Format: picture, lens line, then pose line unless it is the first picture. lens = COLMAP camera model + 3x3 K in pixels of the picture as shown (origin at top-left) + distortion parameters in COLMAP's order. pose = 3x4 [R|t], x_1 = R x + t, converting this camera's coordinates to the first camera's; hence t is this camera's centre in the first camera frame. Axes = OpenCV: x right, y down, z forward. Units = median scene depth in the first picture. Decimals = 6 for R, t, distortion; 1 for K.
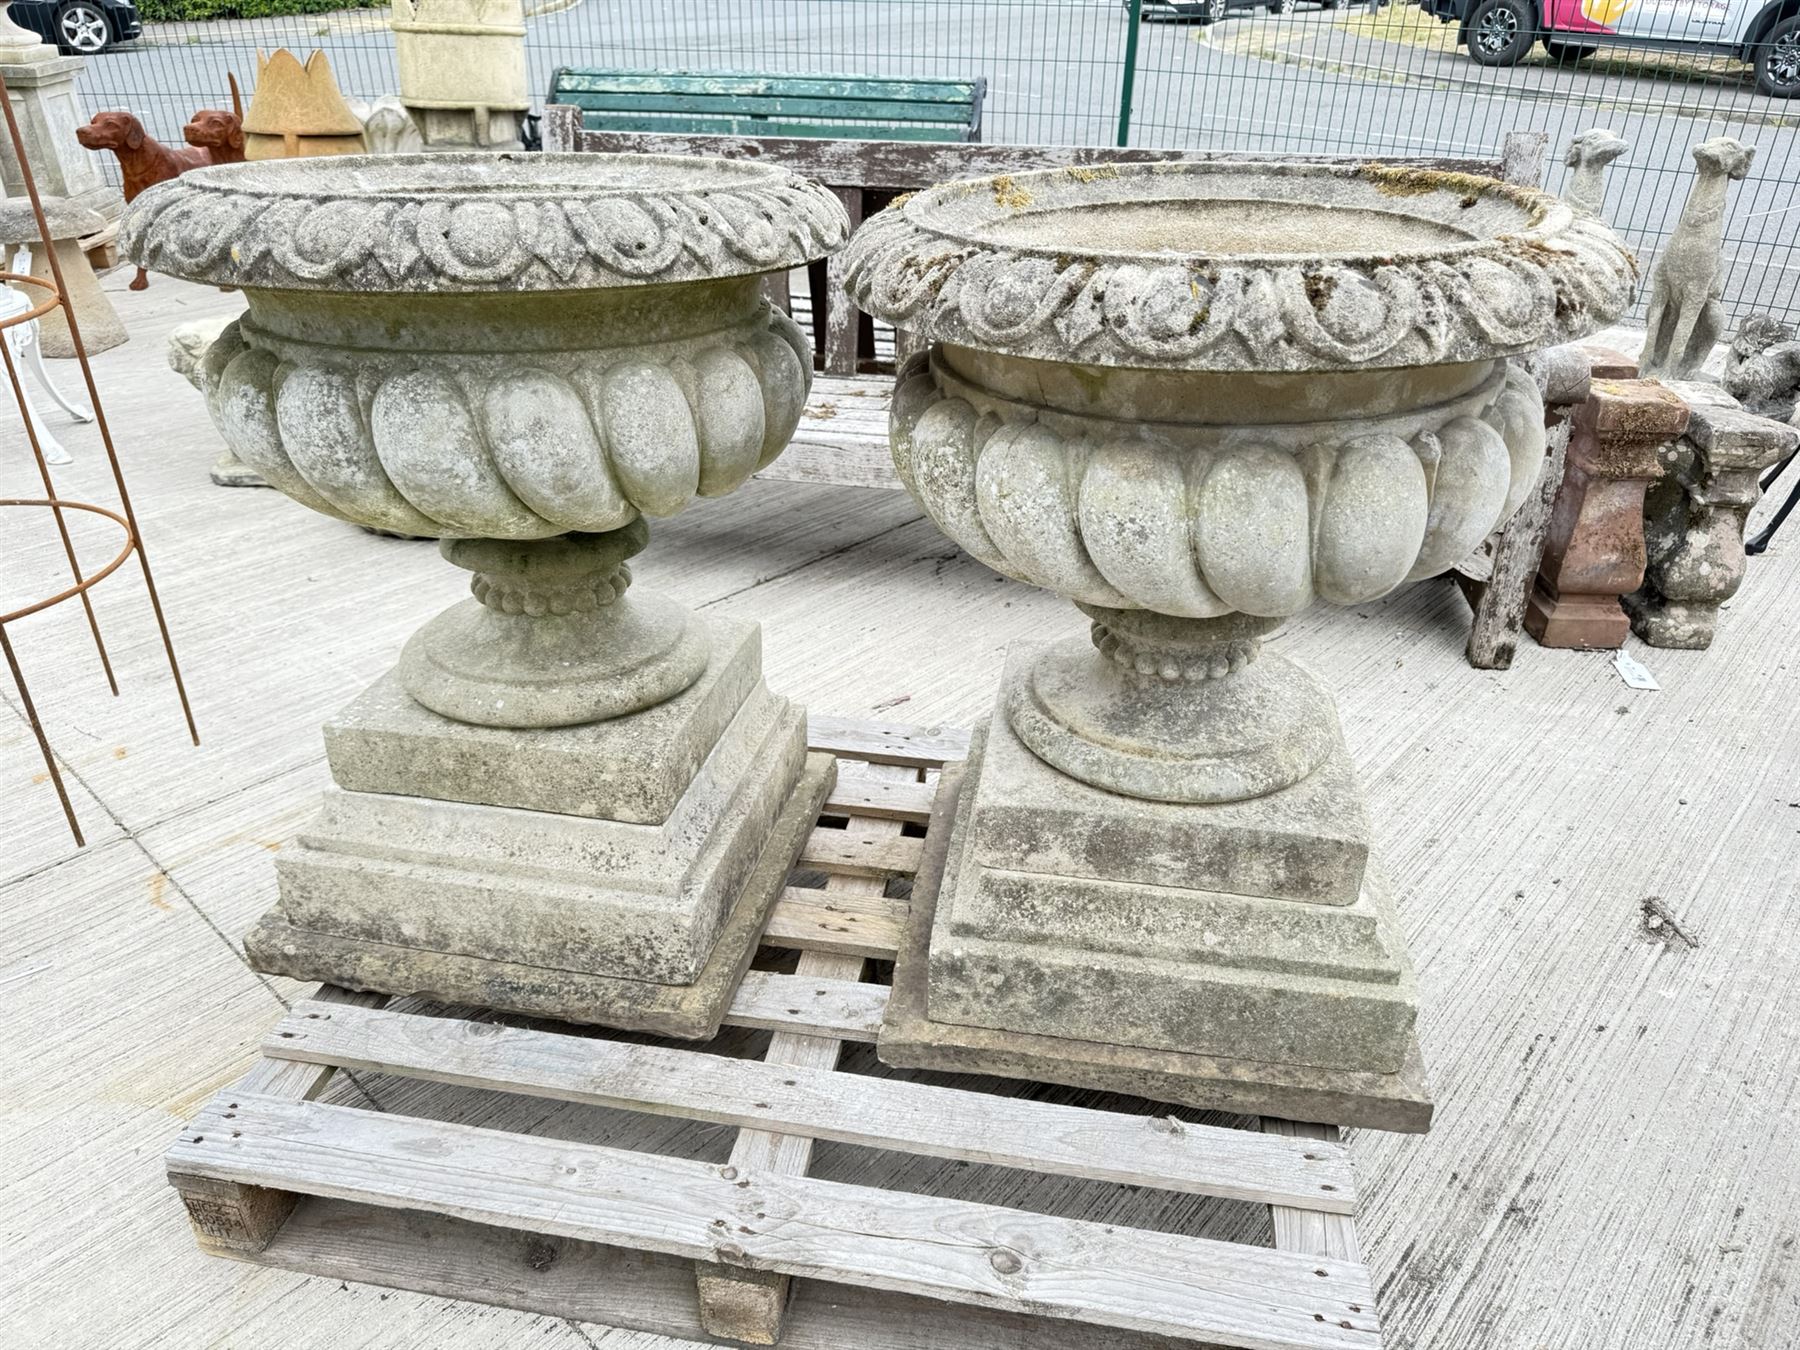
lens RADIAL K [[1220.9, 0, 907.5], [0, 1220.9, 666.9], [0, 0, 1]] dist [0.034136, -0.042089]
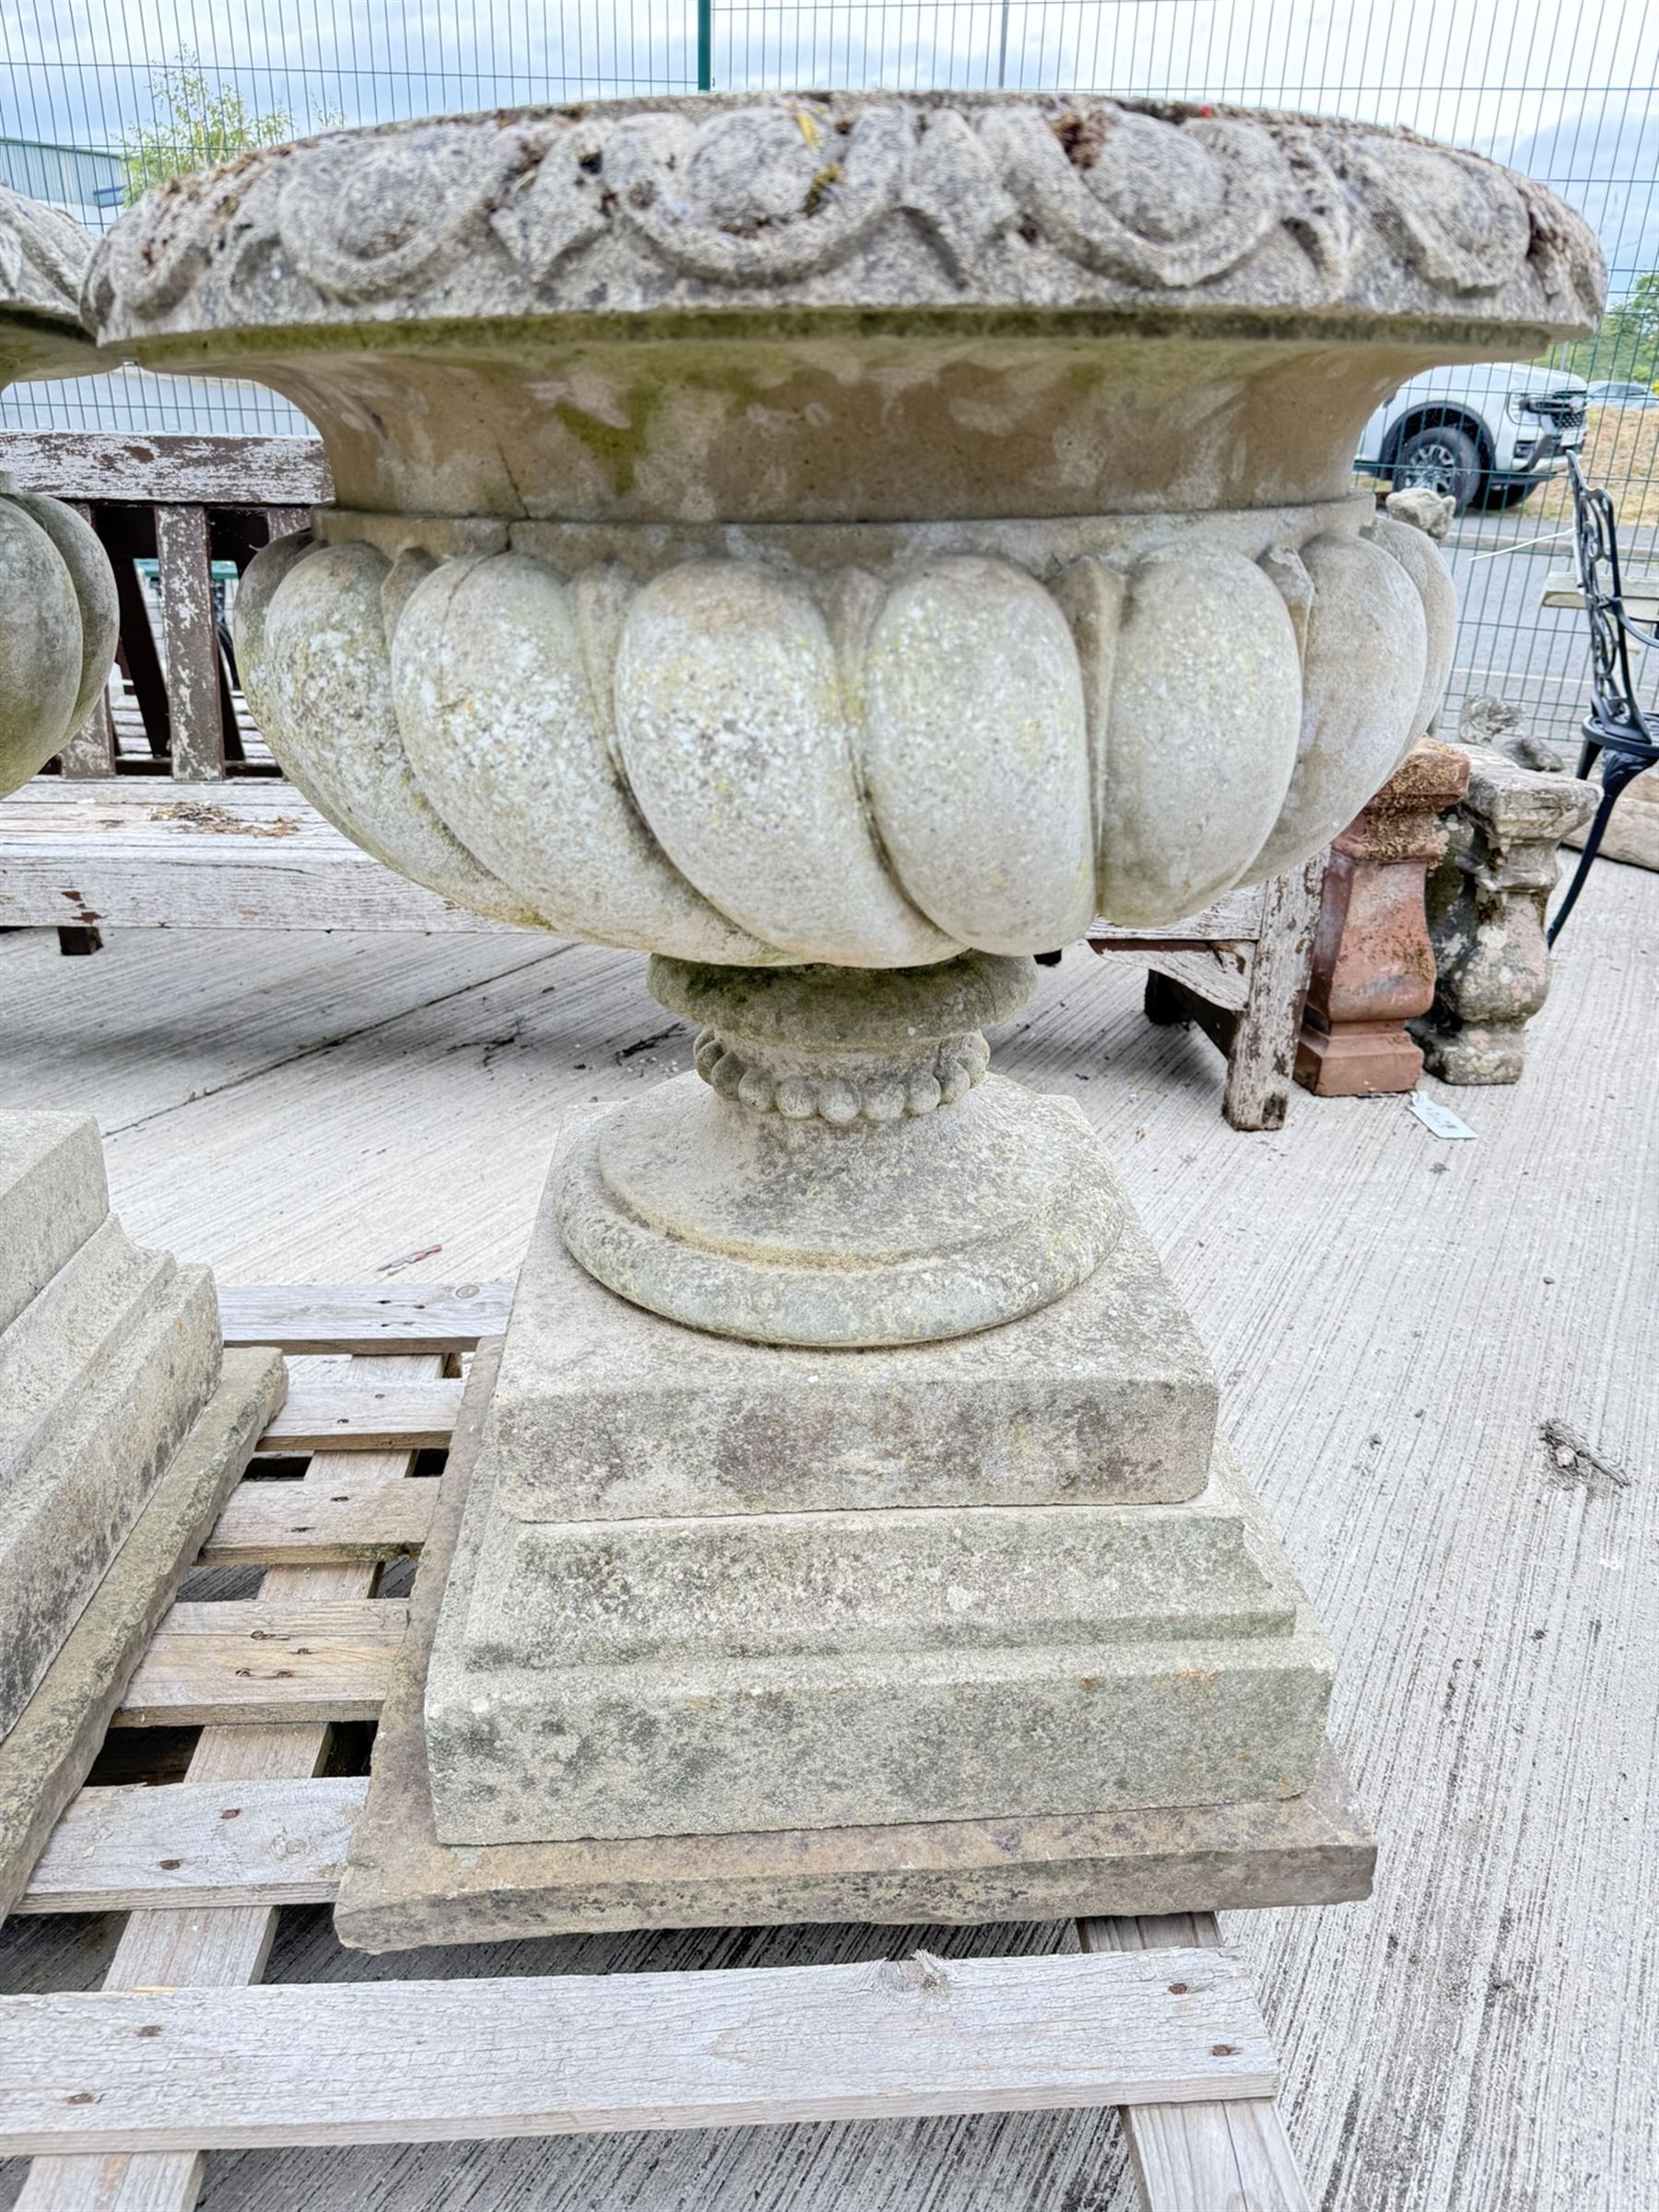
lens RADIAL K [[1499.2, 0, 805.4], [0, 1499.2, 1114.3], [0, 0, 1]] dist [0.035179, -0.043194]
pose [[0.976508, -0.081786, 0.199356, 0.065786], [0.097011, 0.992970, -0.067822, 0.048661], [-0.192408, 0.085568, 0.977577, 0.338024]]
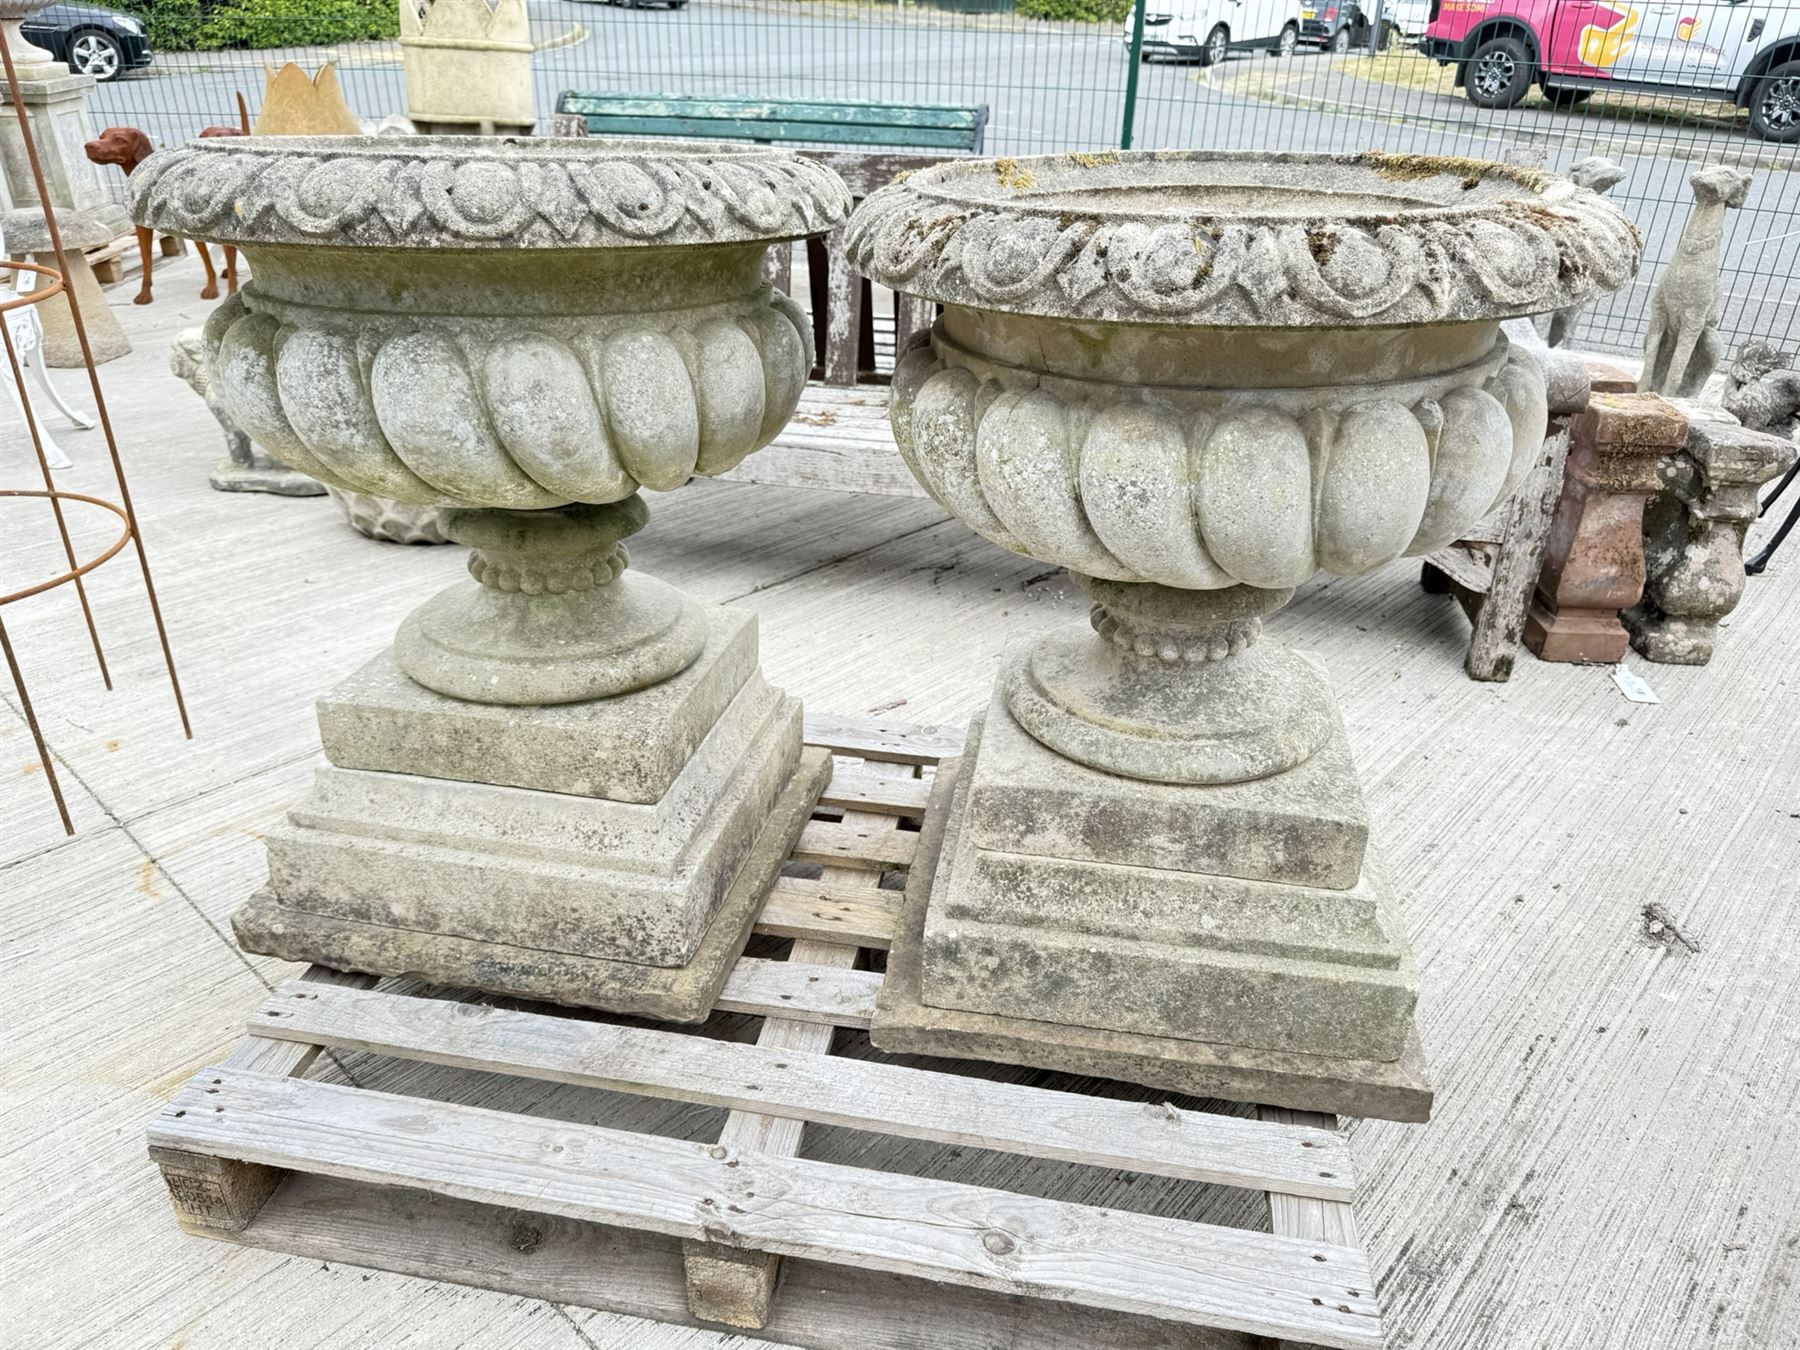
lens RADIAL K [[1222.2, 0, 903.4], [0, 1222.2, 675.9], [0, 0, 1]] dist [0.033326, -0.042664]
pose [[0.999937, 0.011211, -0.000222, -0.000939], [-0.011213, 0.999700, -0.021791, 0.045039], [-0.000023, 0.021793, 0.999763, 0.005399]]
